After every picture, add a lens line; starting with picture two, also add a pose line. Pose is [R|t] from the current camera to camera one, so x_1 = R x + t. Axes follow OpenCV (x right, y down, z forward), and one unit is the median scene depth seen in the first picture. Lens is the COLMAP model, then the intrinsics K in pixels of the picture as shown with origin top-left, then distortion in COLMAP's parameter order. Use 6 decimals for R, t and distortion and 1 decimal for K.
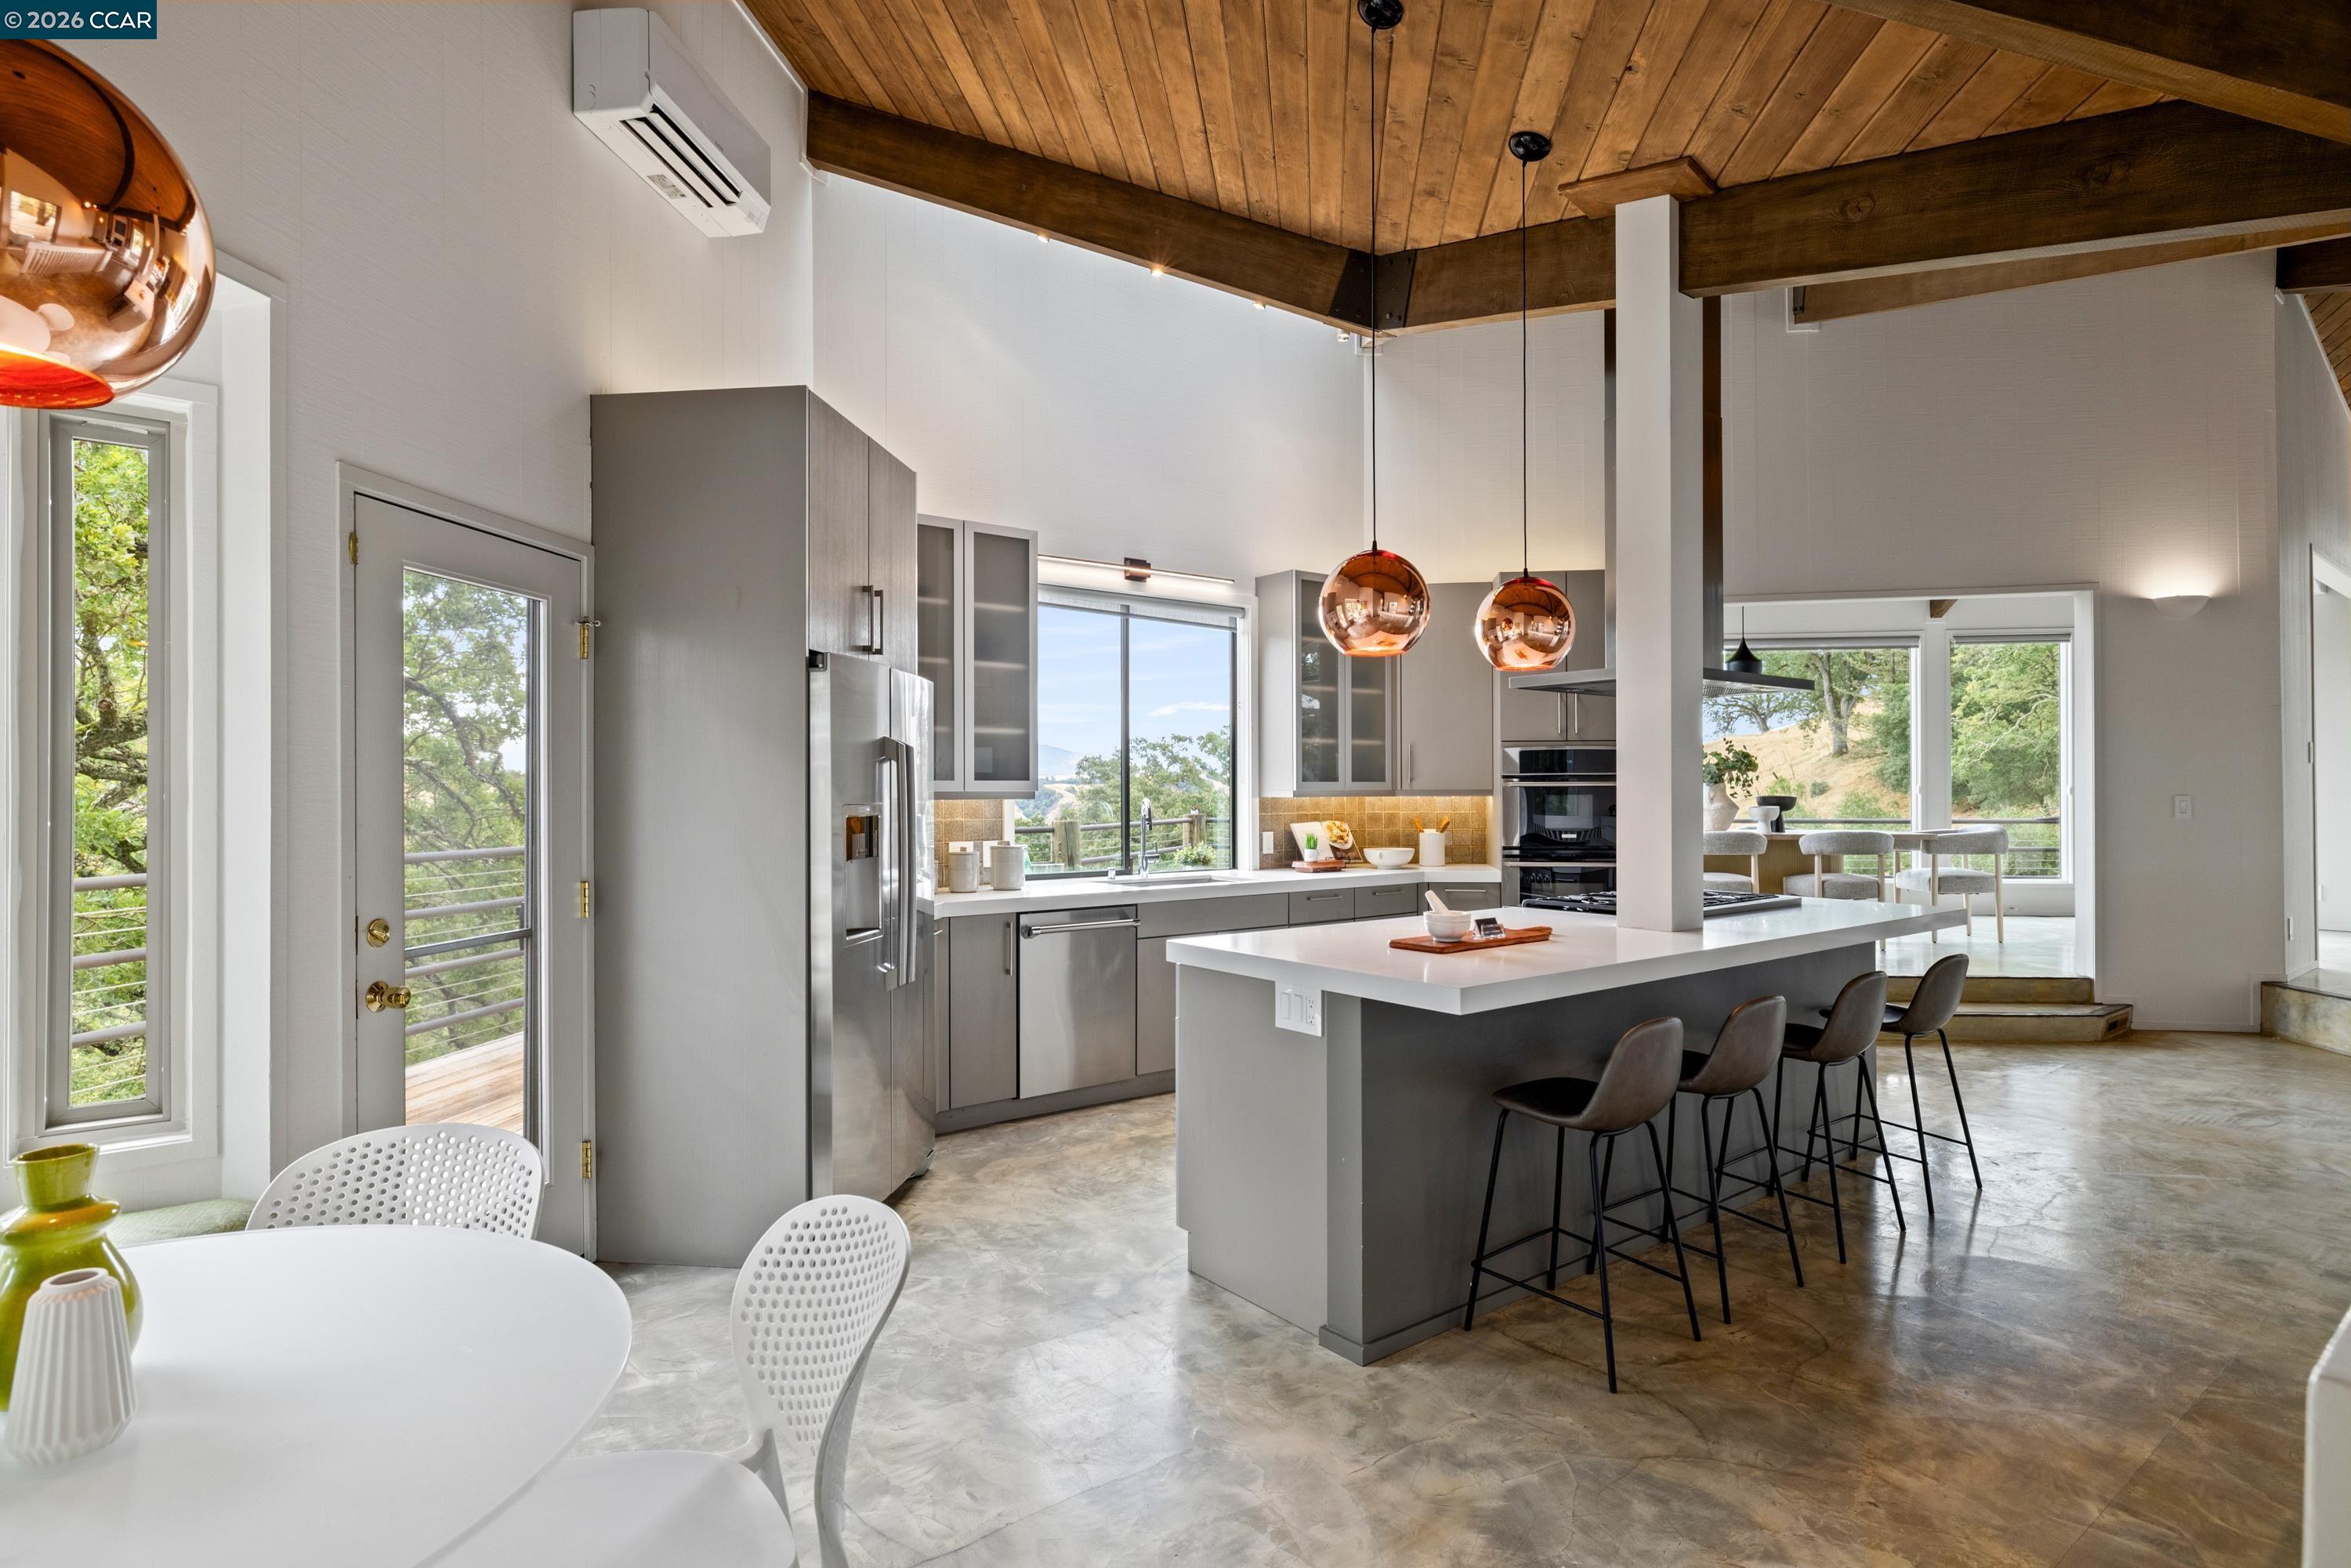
lens RADIAL K [[1183.4, 0, 1177.4], [0, 1183.4, 790.8], [0, 0, 1]] dist [0.000714, 0.000011]
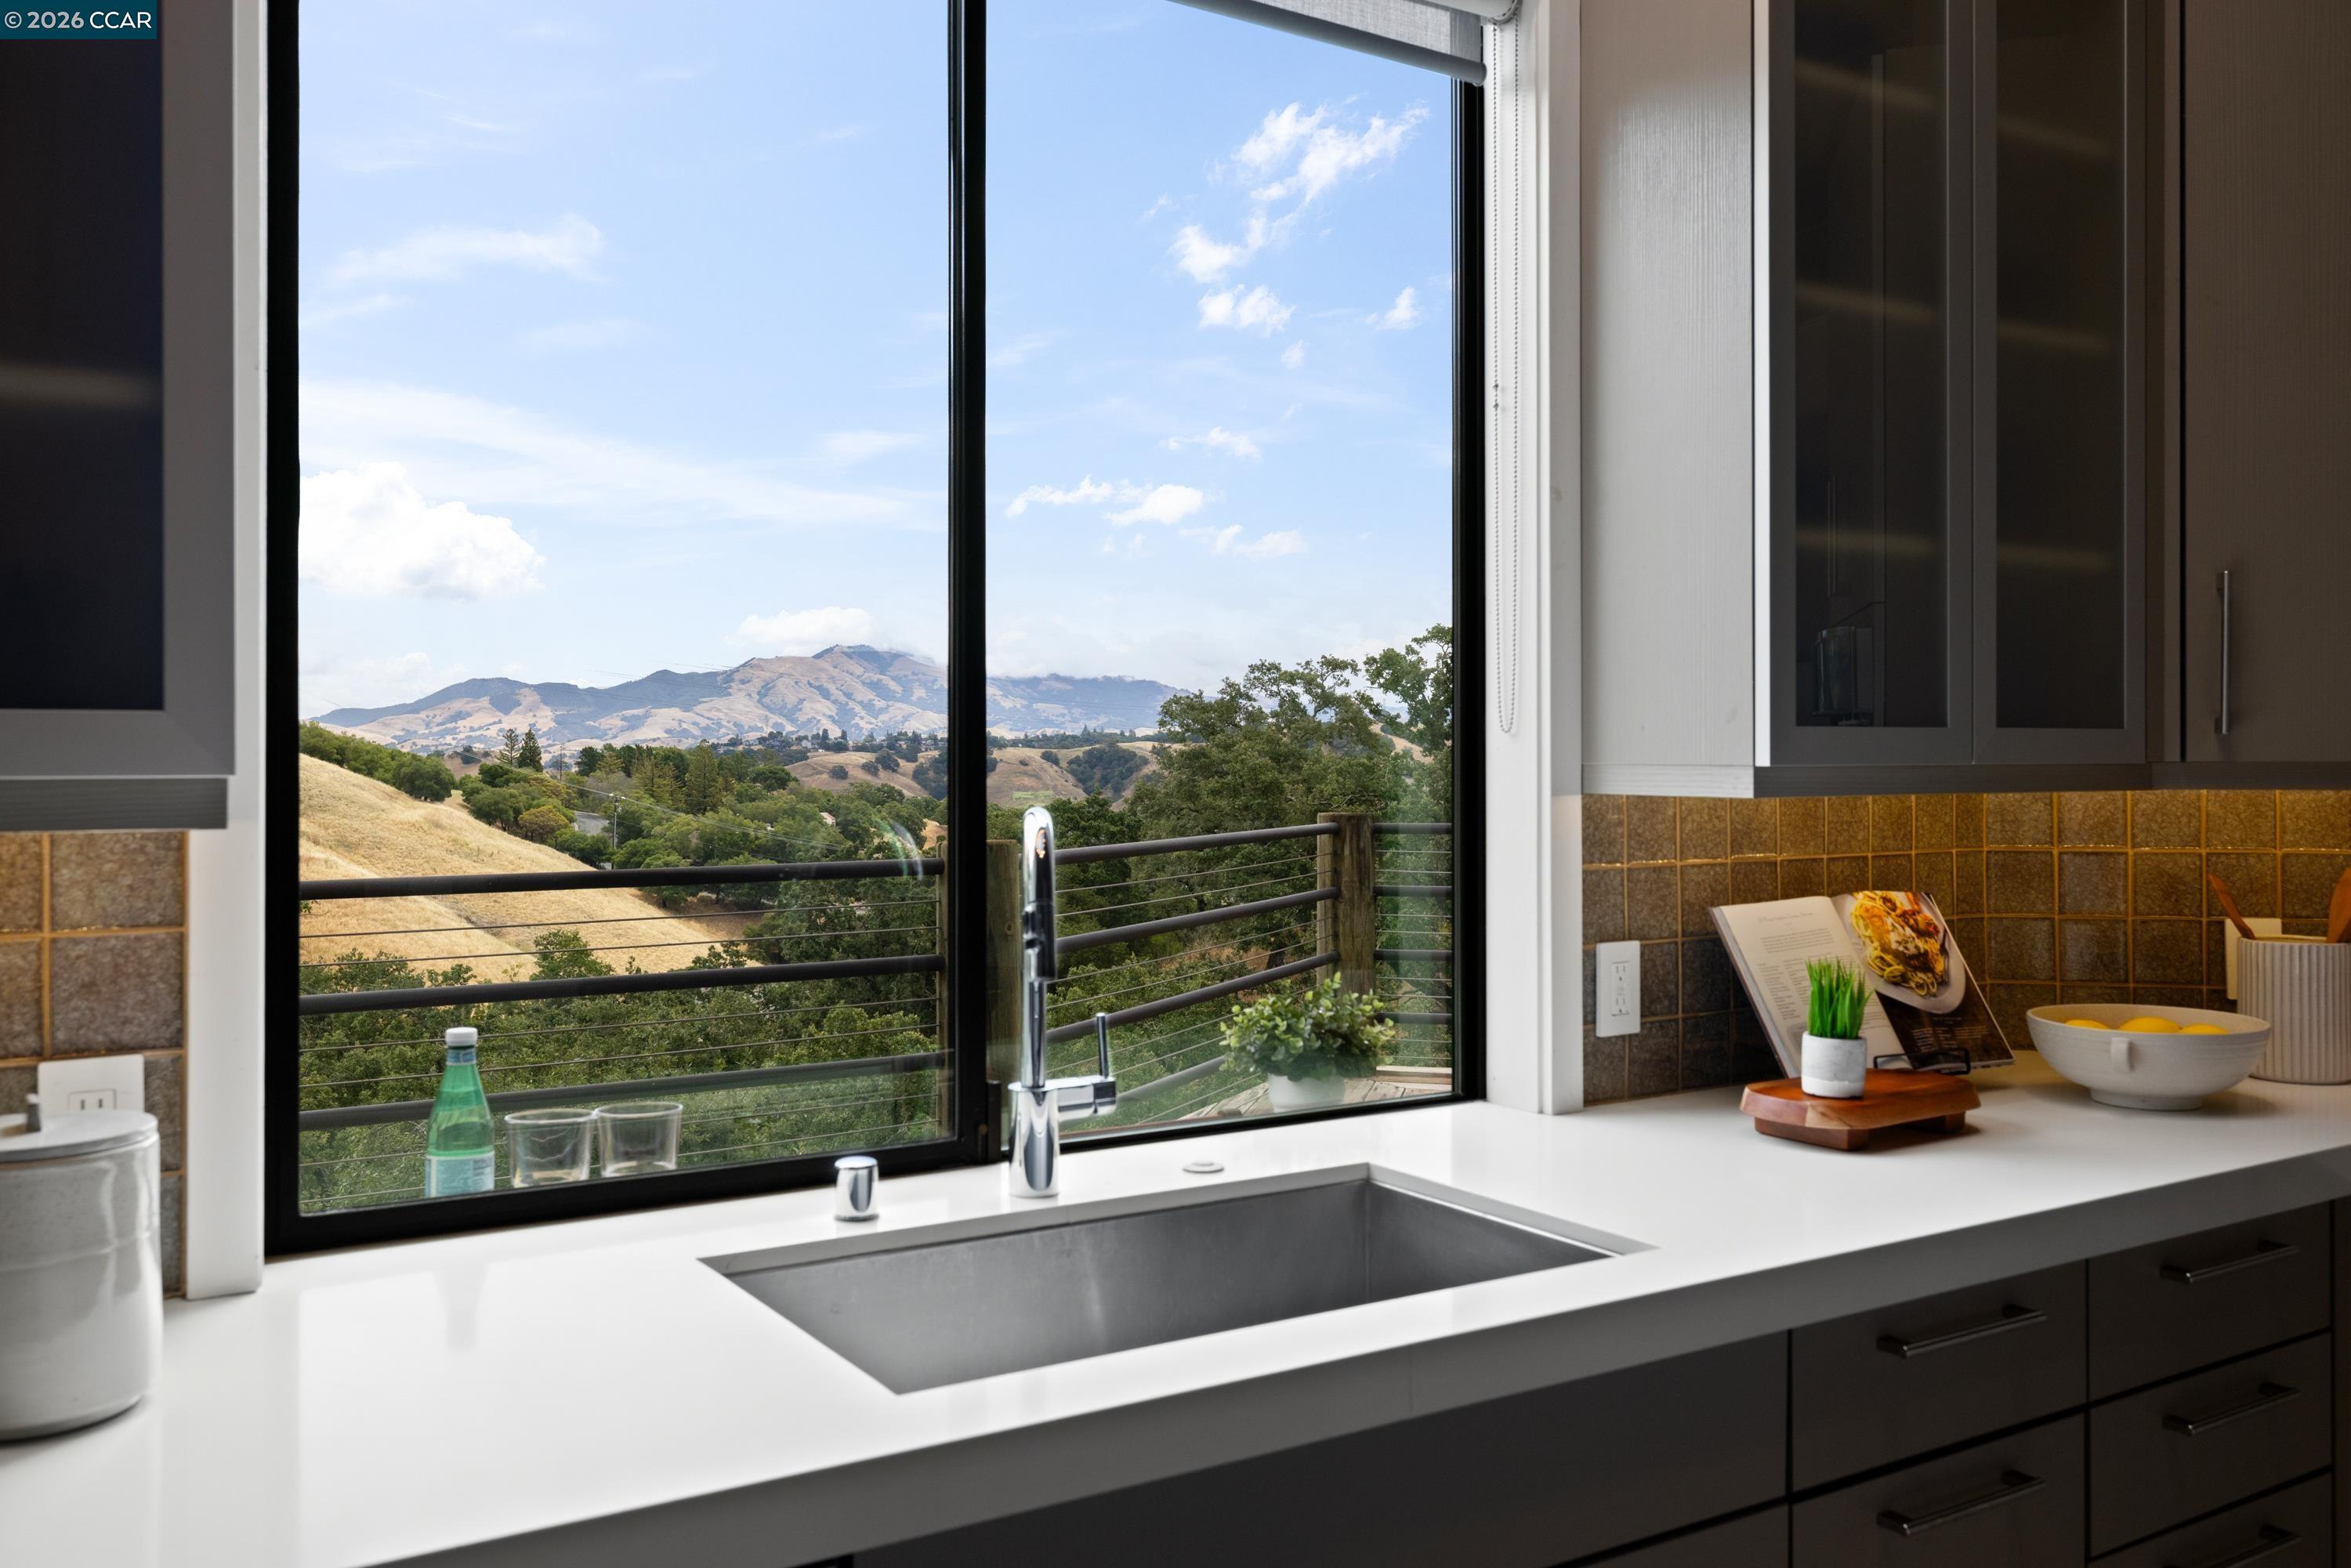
lens RADIAL K [[1926.9, 0, 1172.5], [0, 1926.9, 745.4], [0, 0, 1]] dist [-0.000293, 0.000121]
pose [[0.996468, 0.000488, -0.083966, 0.021239], [-0.000823, 0.999992, -0.003961, -0.002496], [0.083964, 0.004016, 0.996461, 0.621410]]
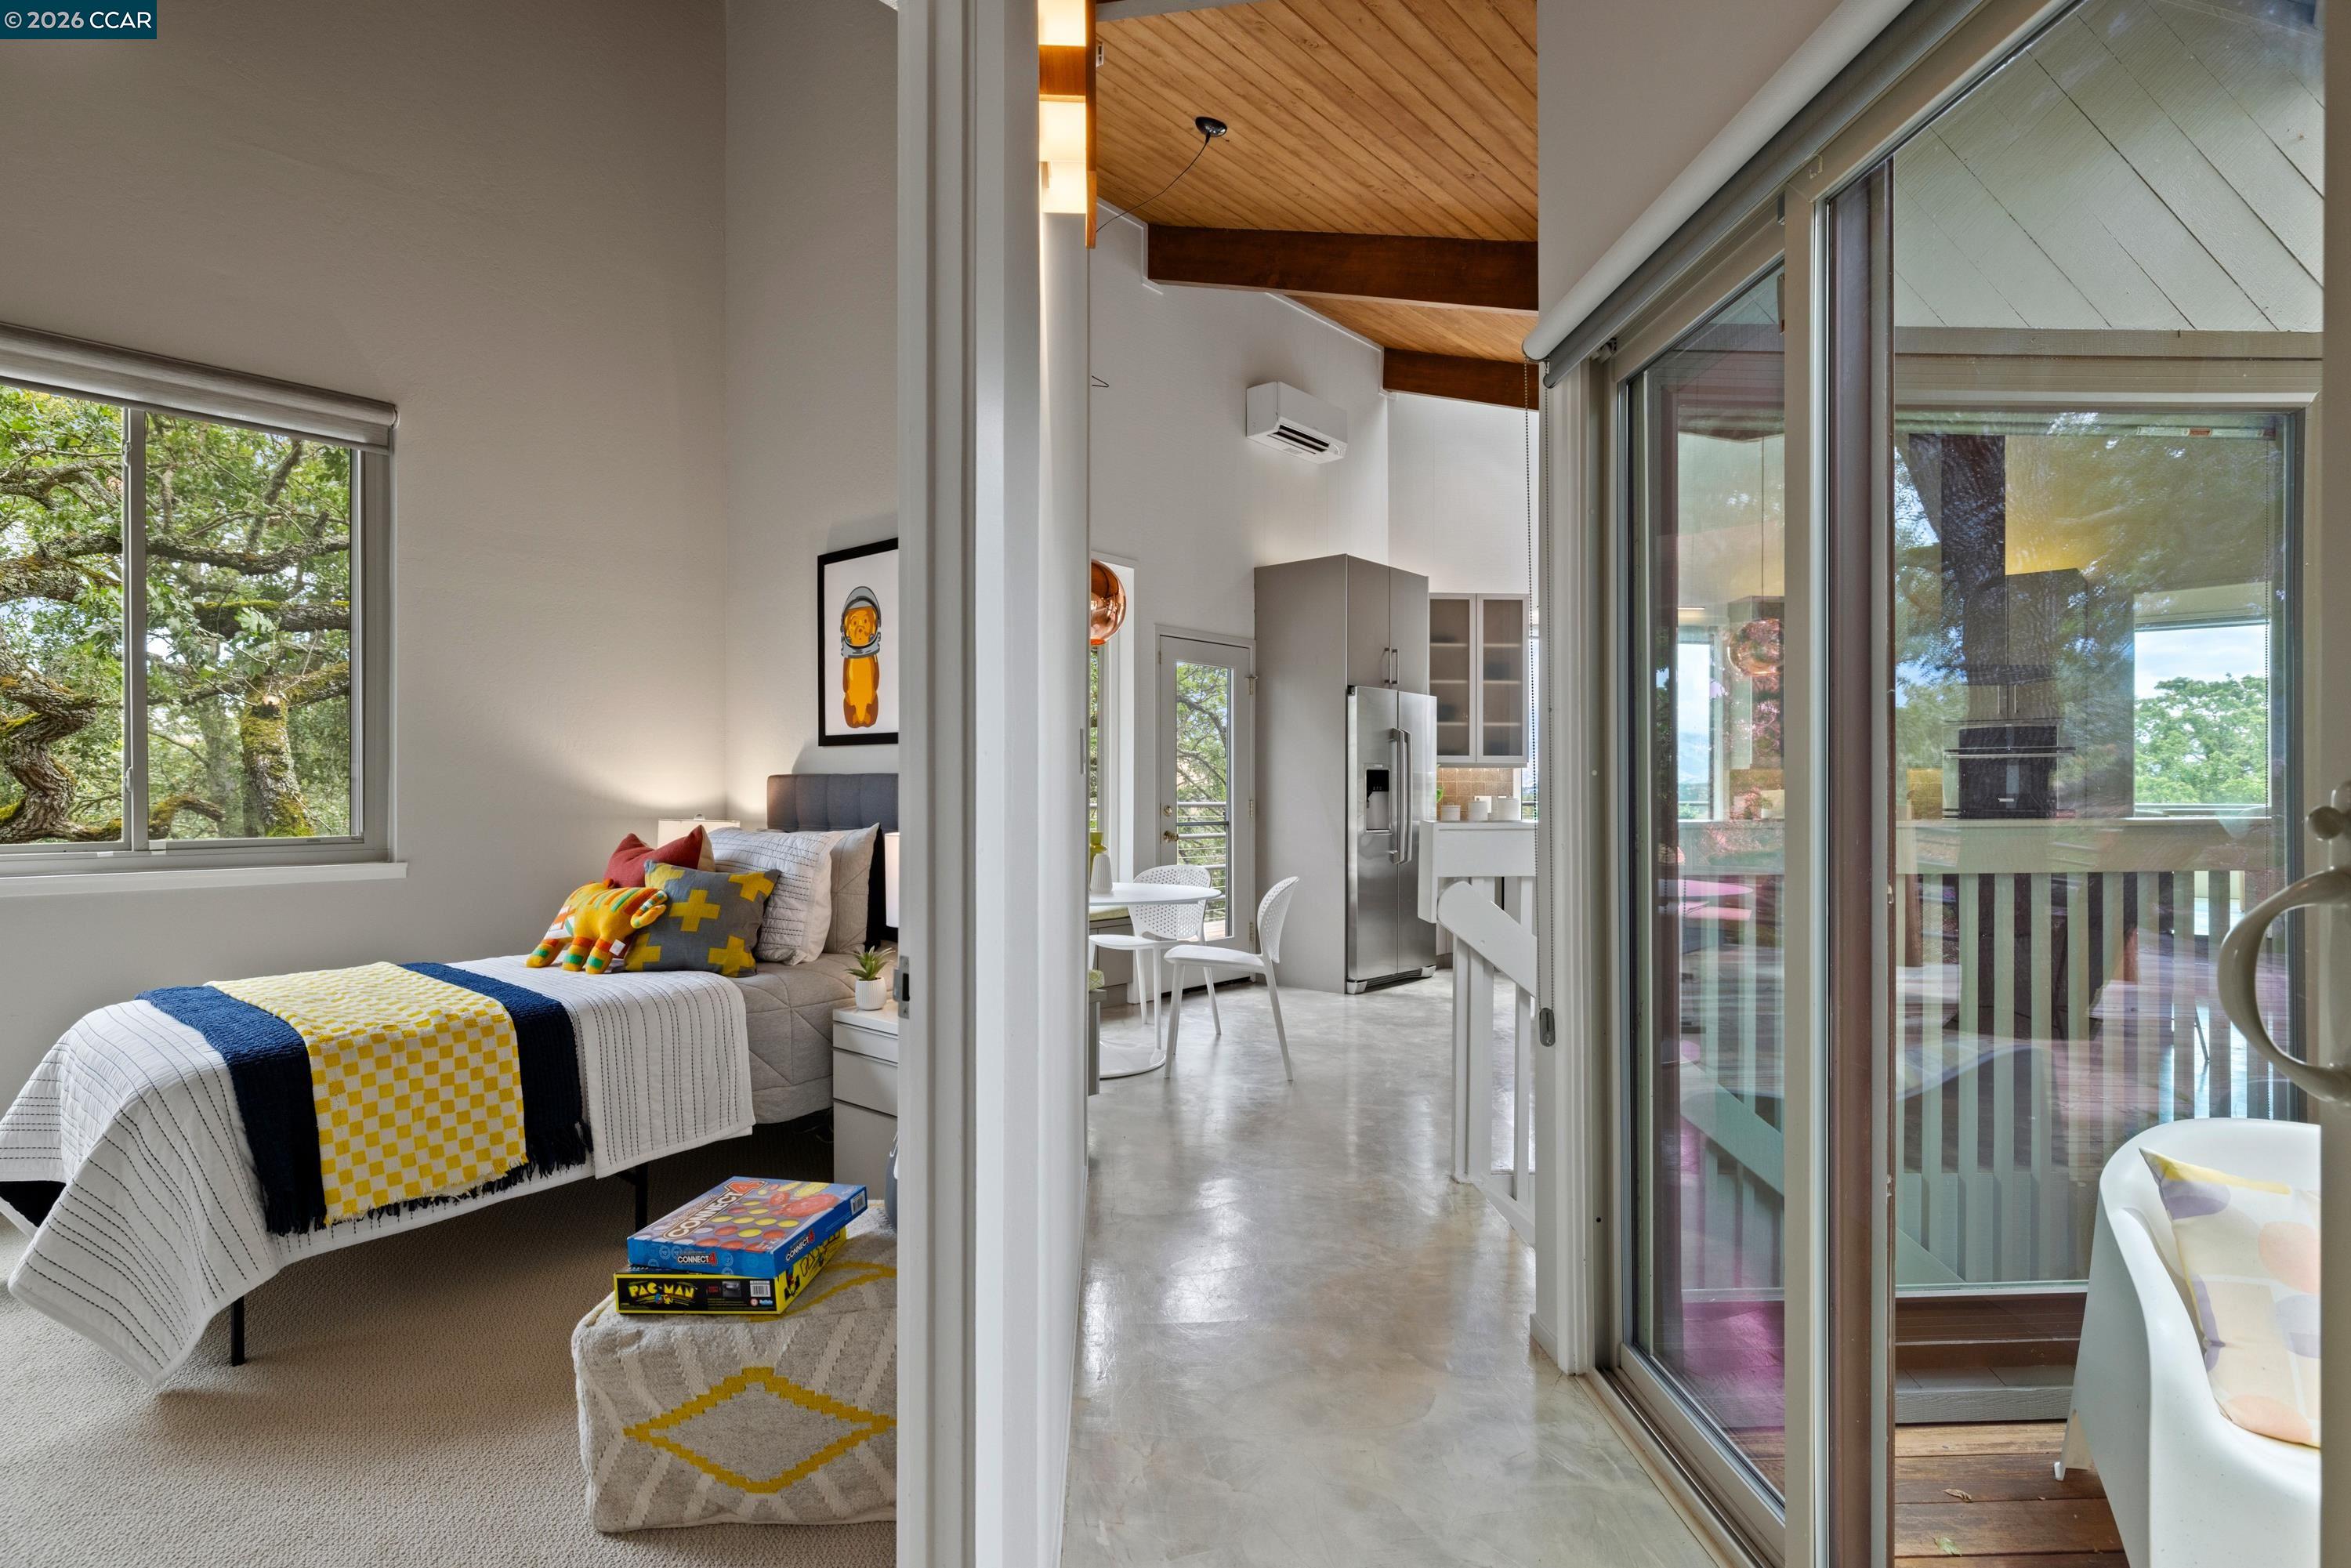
lens RADIAL K [[1183.4, 0, 1177.4], [0, 1183.4, 790.8], [0, 0, 1]] dist [0.000714, 0.000011]
pose [[0.823243, 0.004238, -0.567673, 0.308204], [-0.004432, 0.999990, 0.001039, 0.030508], [0.567672, 0.001660, 0.823253, -0.423024]]
